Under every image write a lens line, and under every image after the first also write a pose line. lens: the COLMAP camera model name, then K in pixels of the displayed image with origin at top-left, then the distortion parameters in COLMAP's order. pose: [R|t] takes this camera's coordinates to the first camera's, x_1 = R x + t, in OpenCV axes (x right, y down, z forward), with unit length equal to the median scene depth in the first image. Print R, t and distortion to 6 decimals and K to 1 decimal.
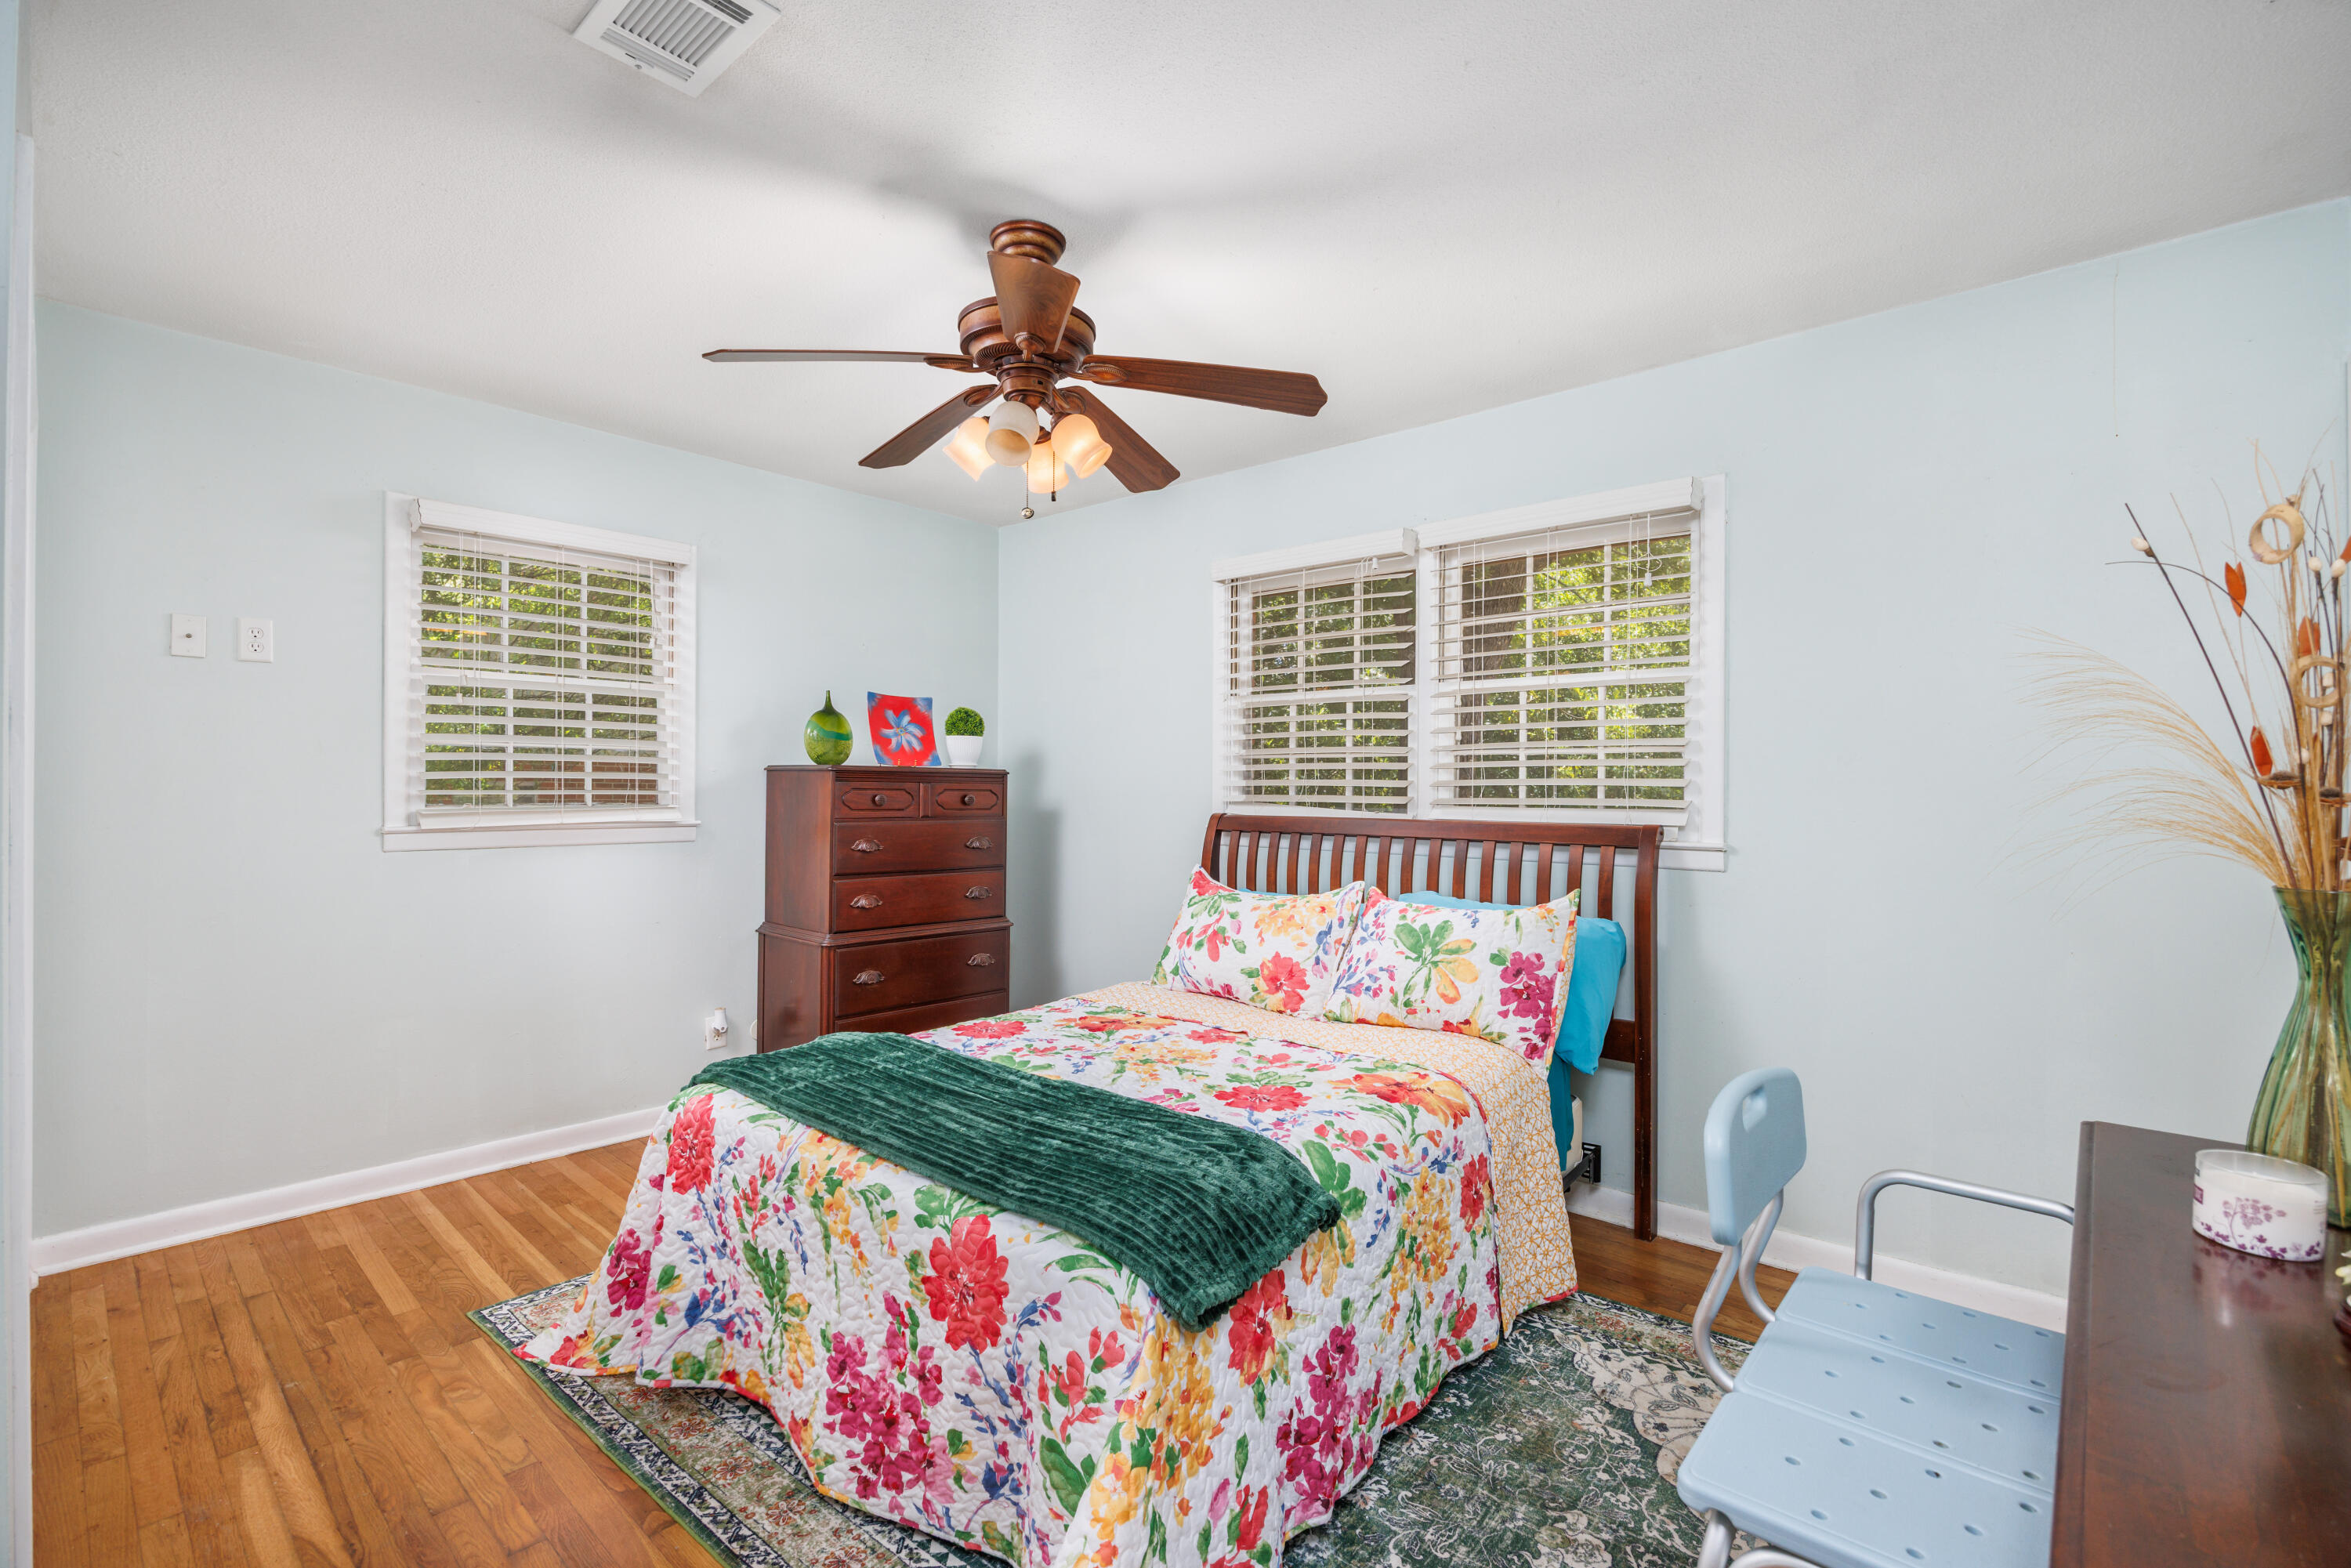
lens RADIAL K [[1036.7, 0, 1180.7], [0, 1036.7, 806.5], [0, 0, 1]] dist [-0.001791, 0.000122]
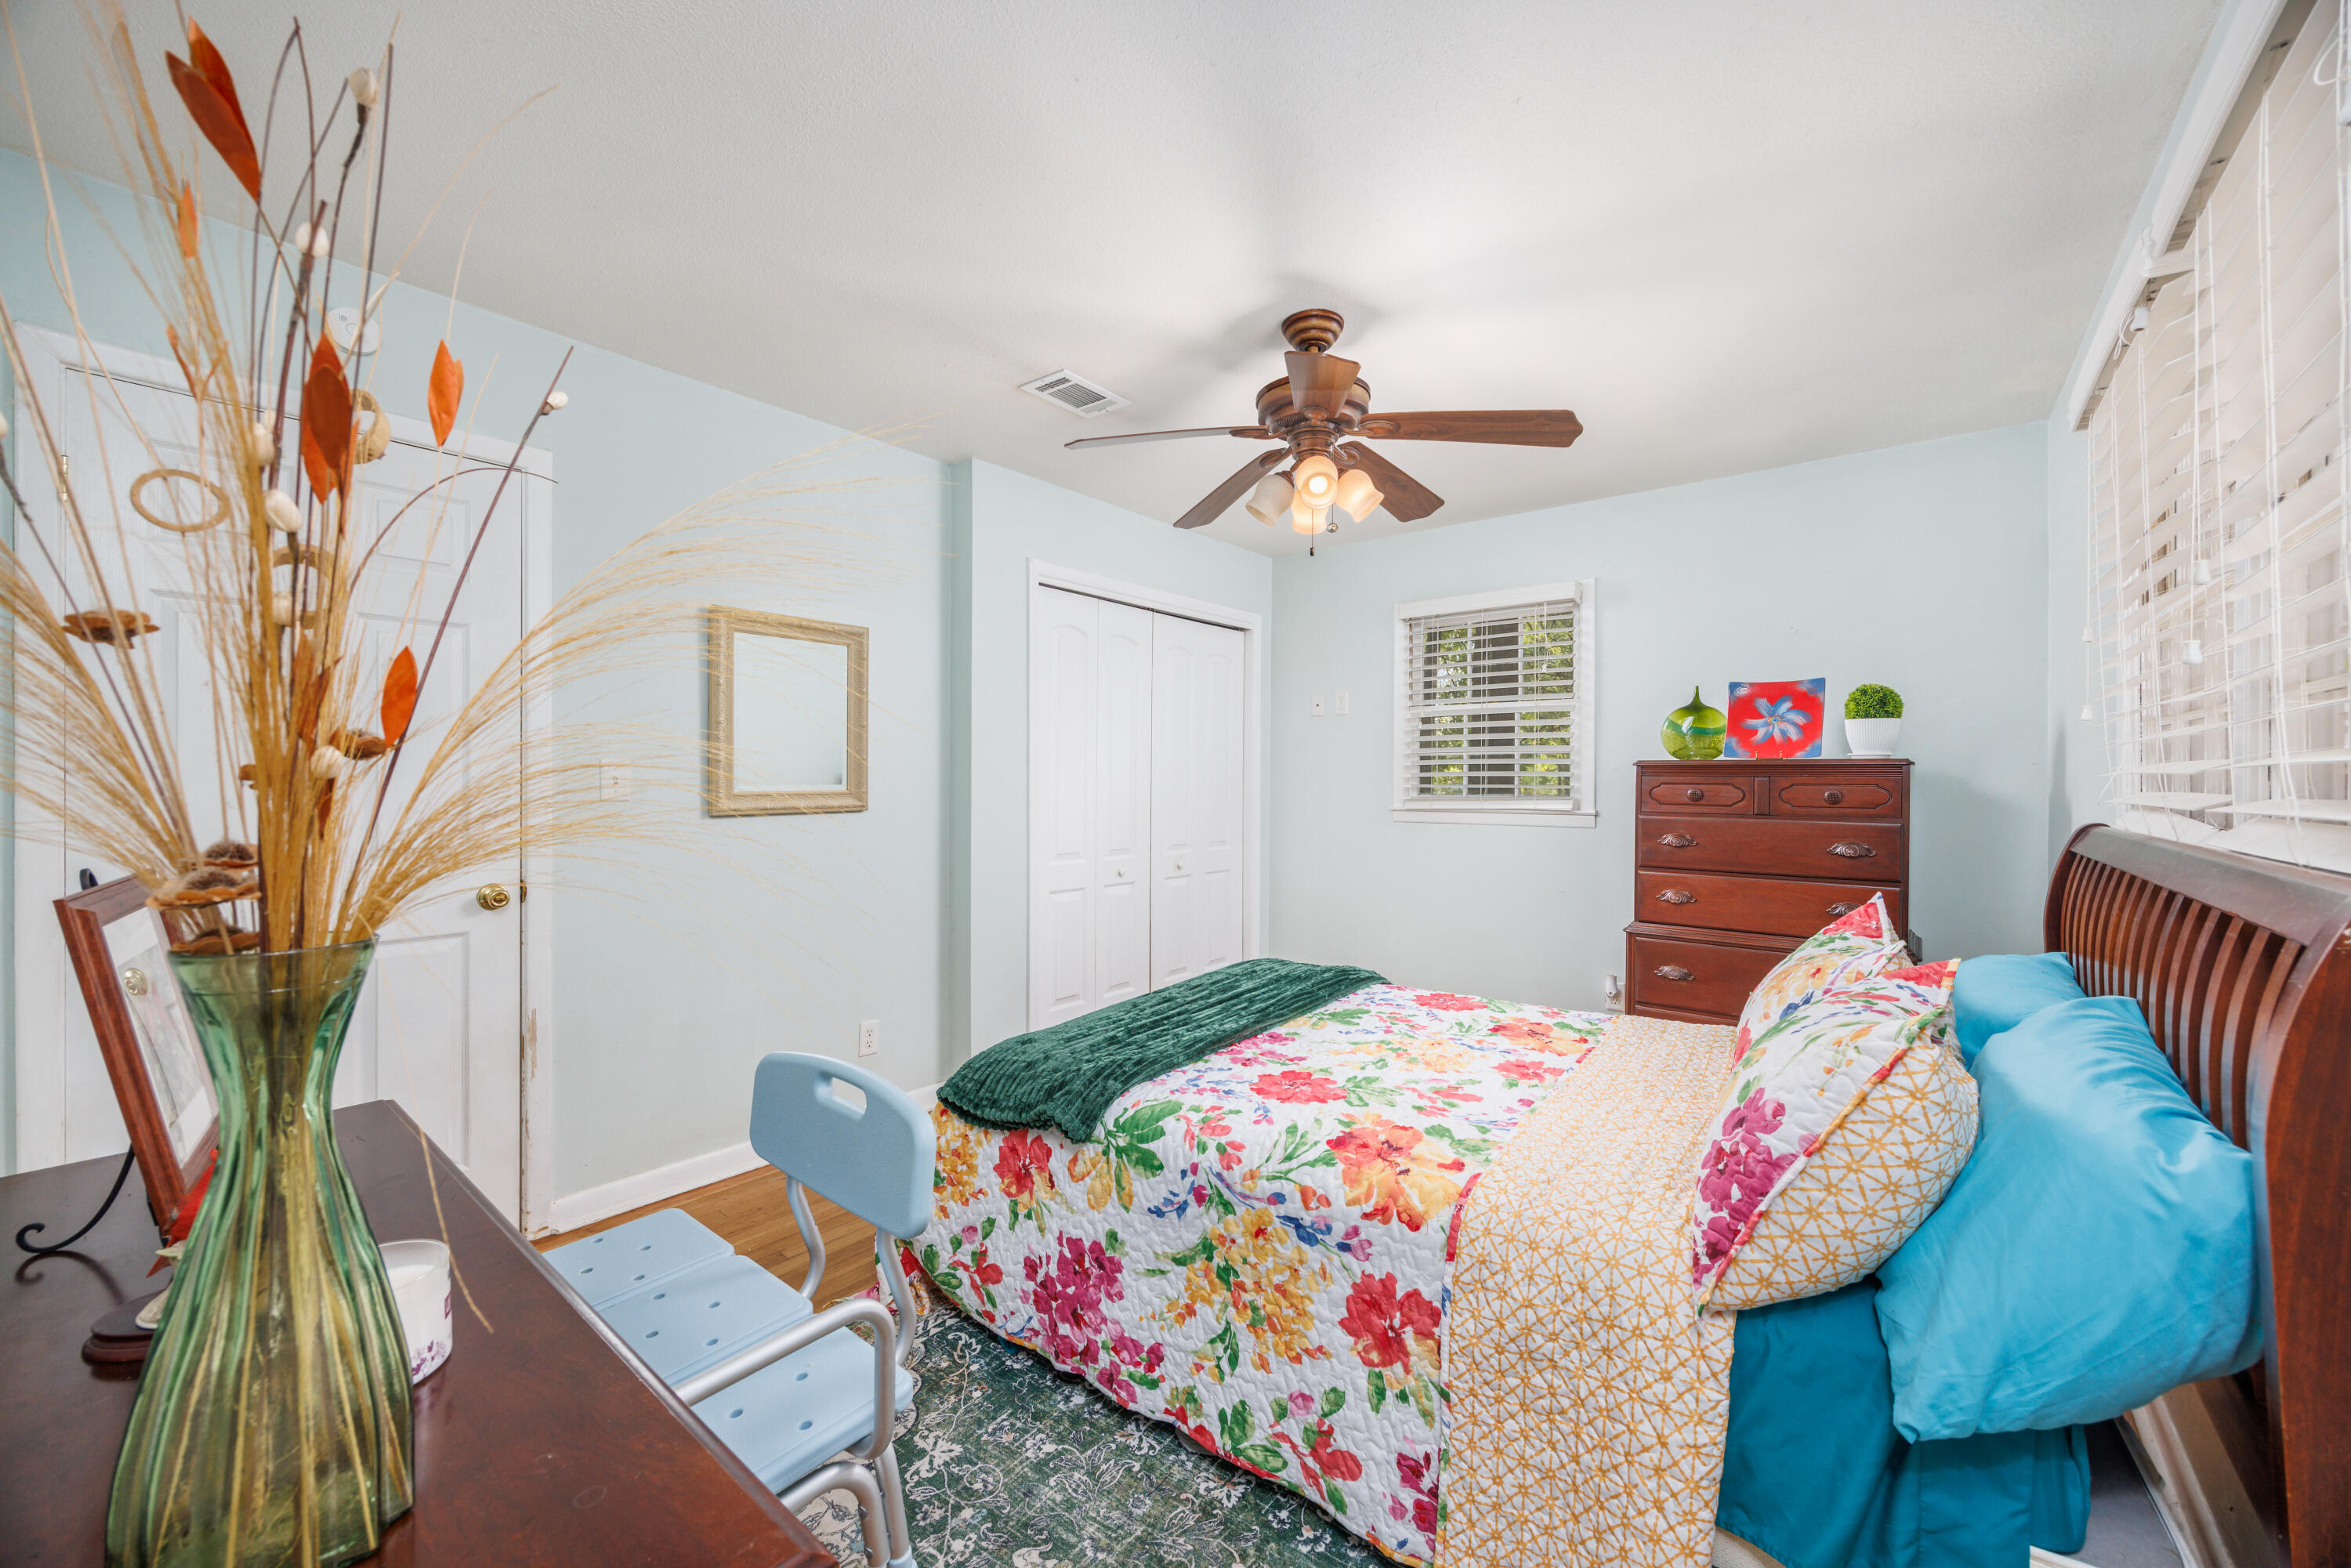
lens RADIAL K [[904.9, 0, 1183.7], [0, 904.9, 790.1], [0, 0, 1]] dist [-0.003089, -0.000072]
pose [[0.047397, 0.004030, -0.998868, 0.832903], [-0.021341, 0.999768, 0.003021, -0.004248], [0.998648, 0.021174, 0.047472, 0.746776]]
